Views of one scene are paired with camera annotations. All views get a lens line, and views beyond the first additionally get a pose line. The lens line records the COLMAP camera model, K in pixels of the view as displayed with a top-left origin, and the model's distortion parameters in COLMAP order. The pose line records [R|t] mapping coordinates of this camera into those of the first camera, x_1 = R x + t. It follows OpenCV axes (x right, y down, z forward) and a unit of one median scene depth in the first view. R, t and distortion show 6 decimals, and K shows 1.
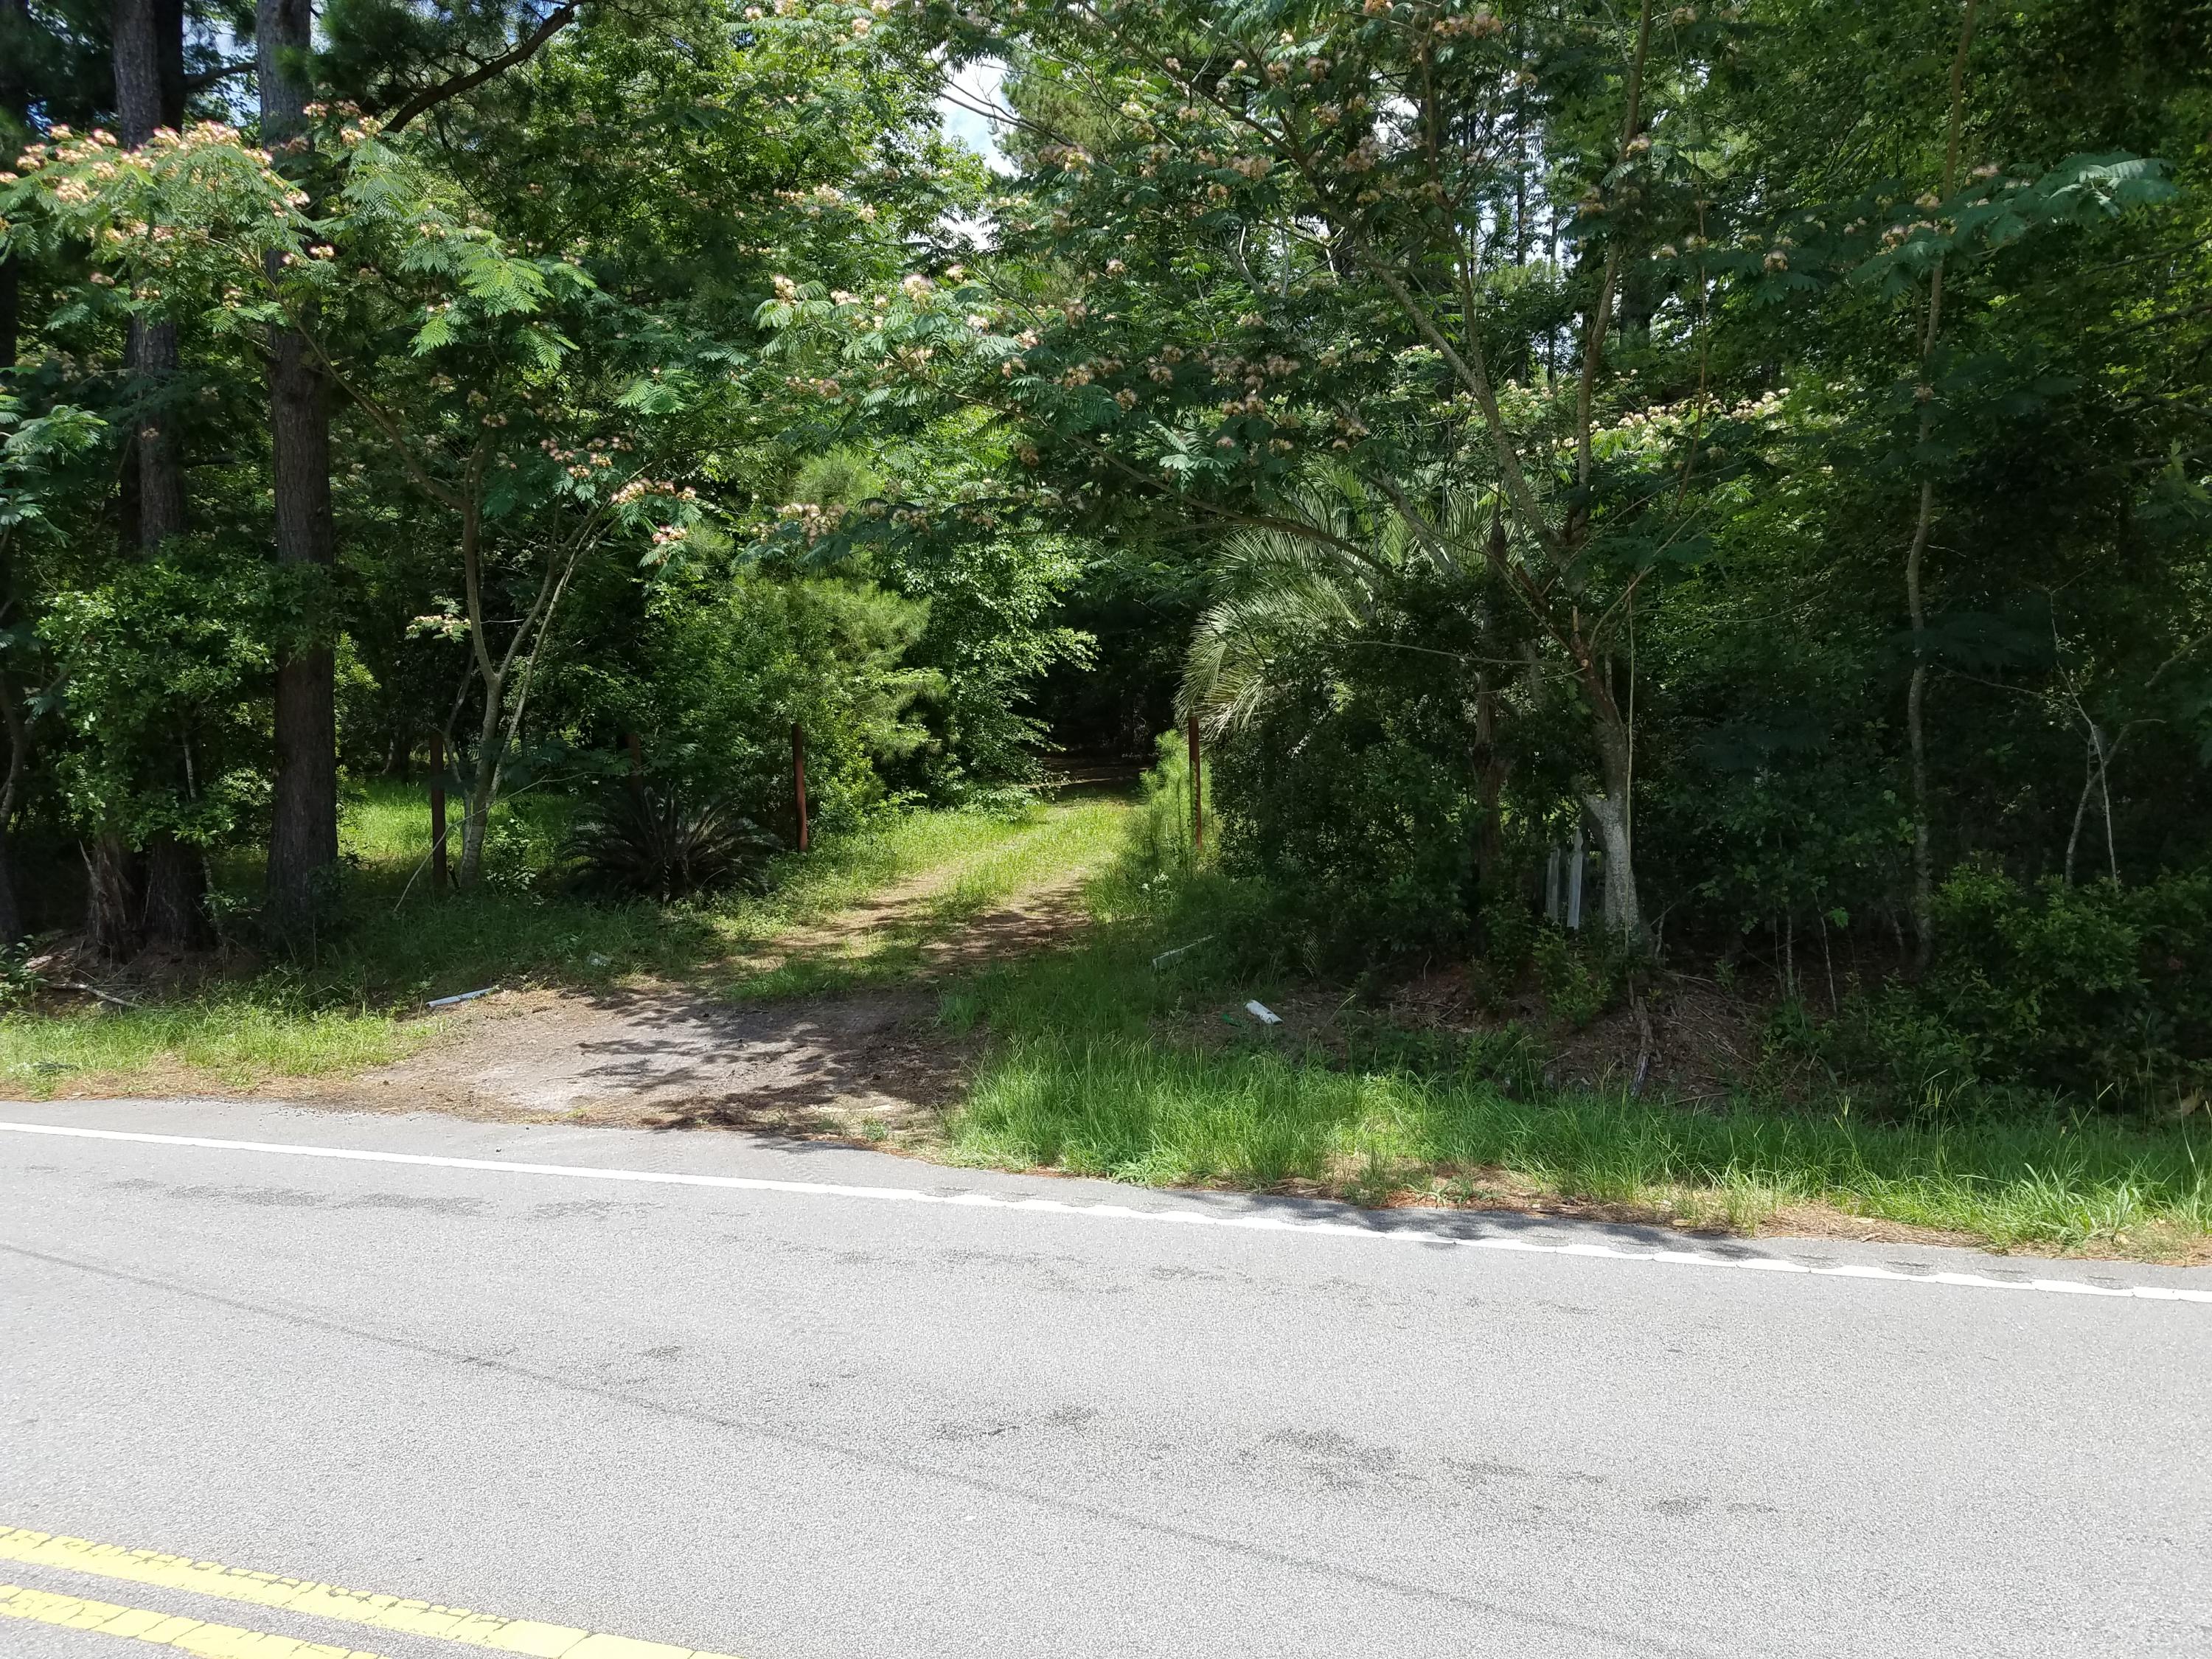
lens RADIAL K [[1715.3, 0, 1114.7], [0, 1715.3, 847.2], [0, 0, 1]] dist [0.032242, -0.066341]
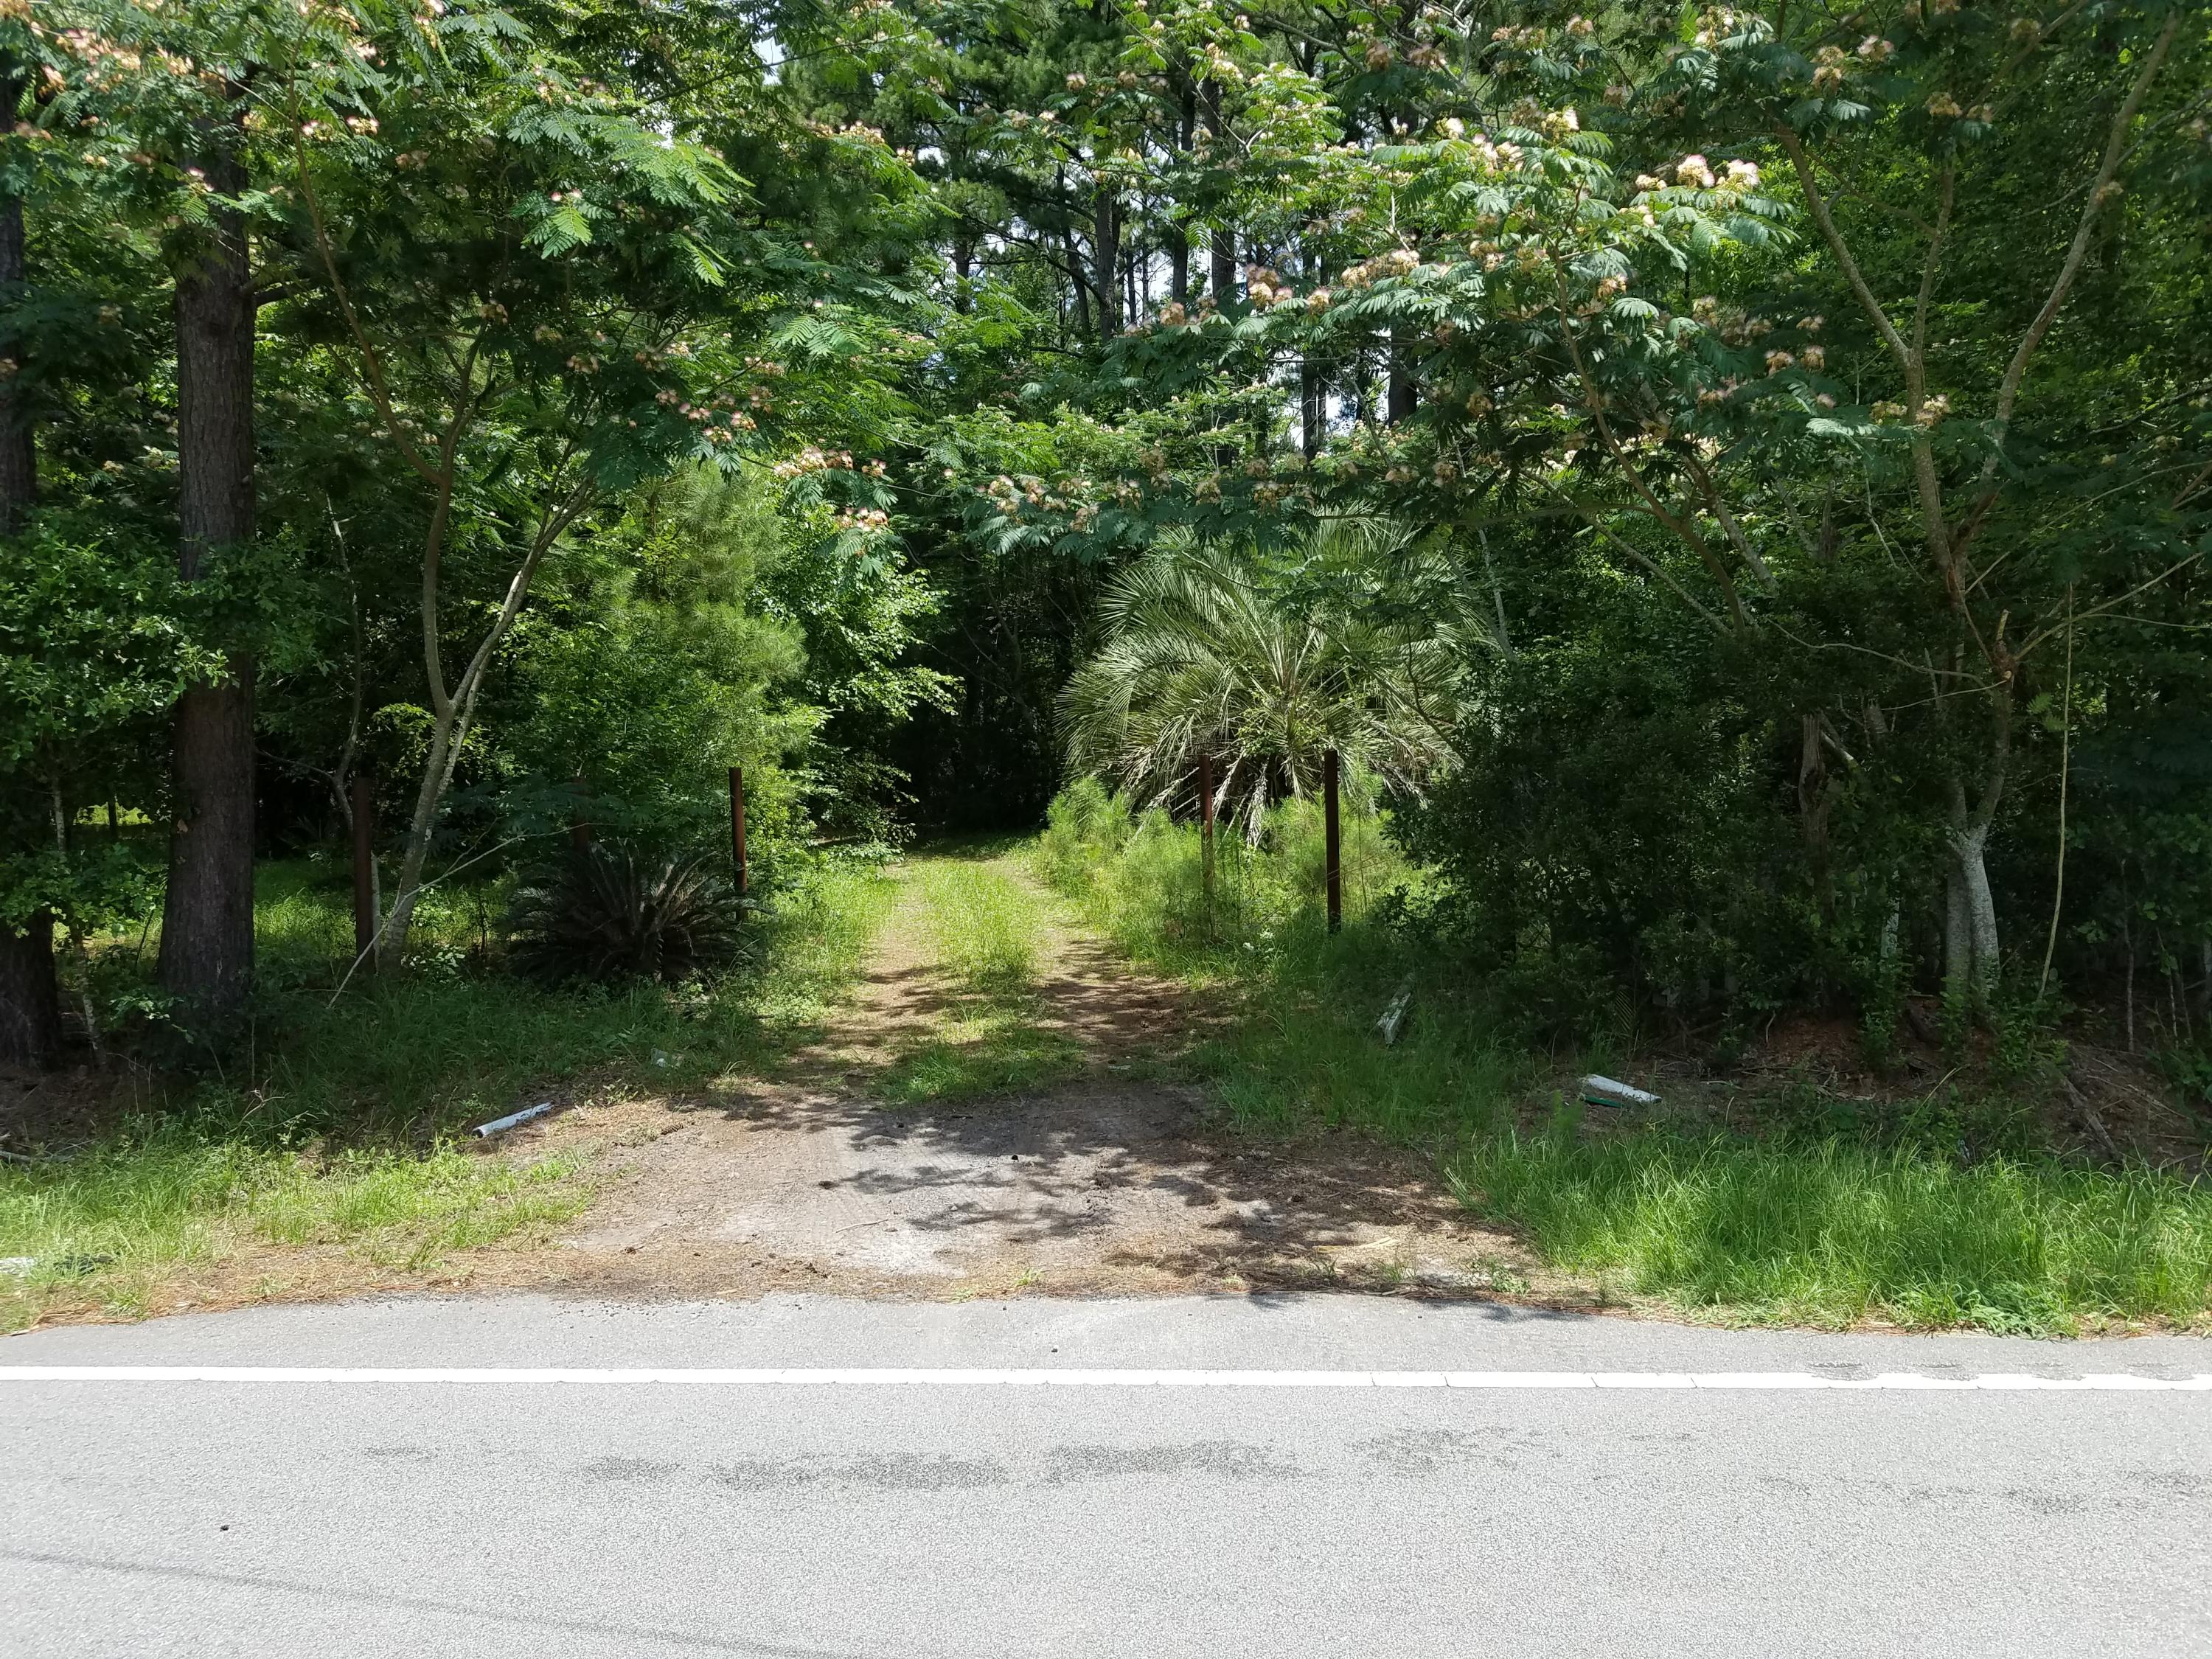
lens RADIAL K [[1715.3, 0, 1108.3], [0, 1715.3, 835.8], [0, 0, 1]] dist [0.032242, -0.066341]
pose [[0.970874, -0.013342, 0.239218, -0.328832], [0.023450, 0.998946, -0.039458, -0.000813], [-0.238440, 0.043919, 0.970164, 0.212734]]
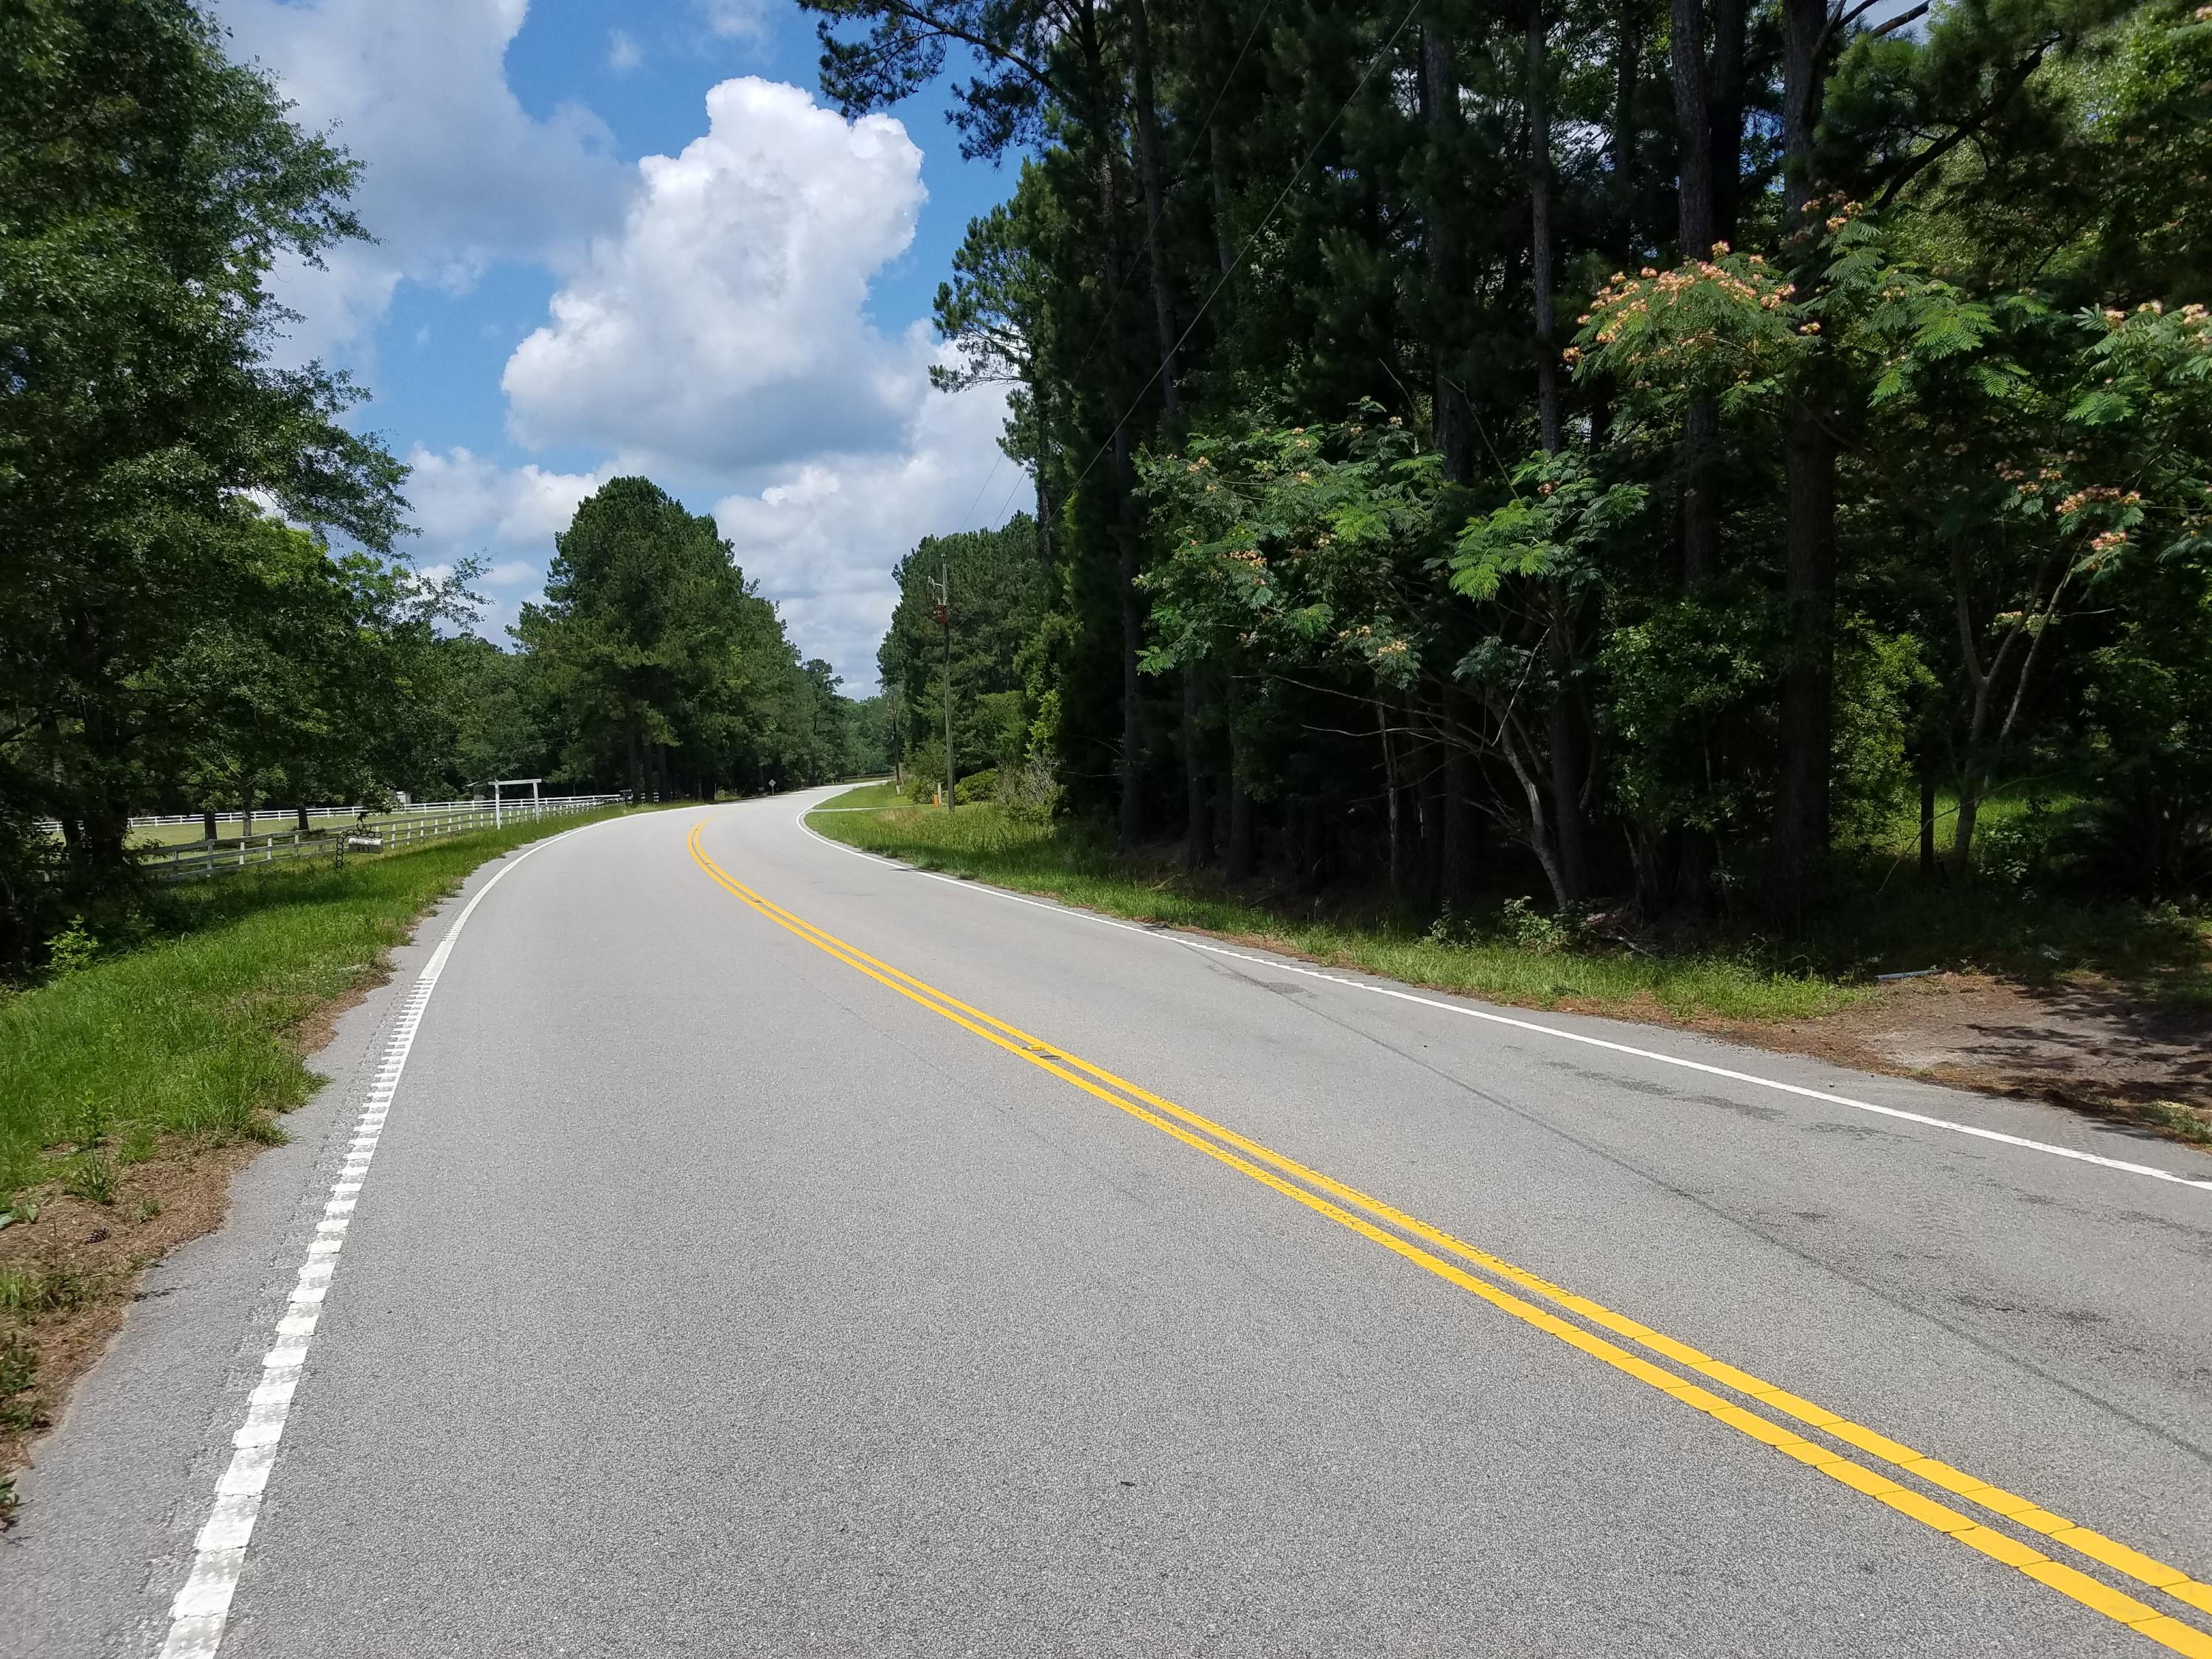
lens RADIAL K [[1715.3, 0, 1081.4], [0, 1715.3, 832.4], [0, 0, 1]] dist [0.032242, -0.066341]
pose [[0.613579, 0.031914, -0.788988, 0.173610], [-0.035611, 0.999285, 0.012726, 0.000807], [0.788830, 0.020288, 0.614277, -0.106171]]
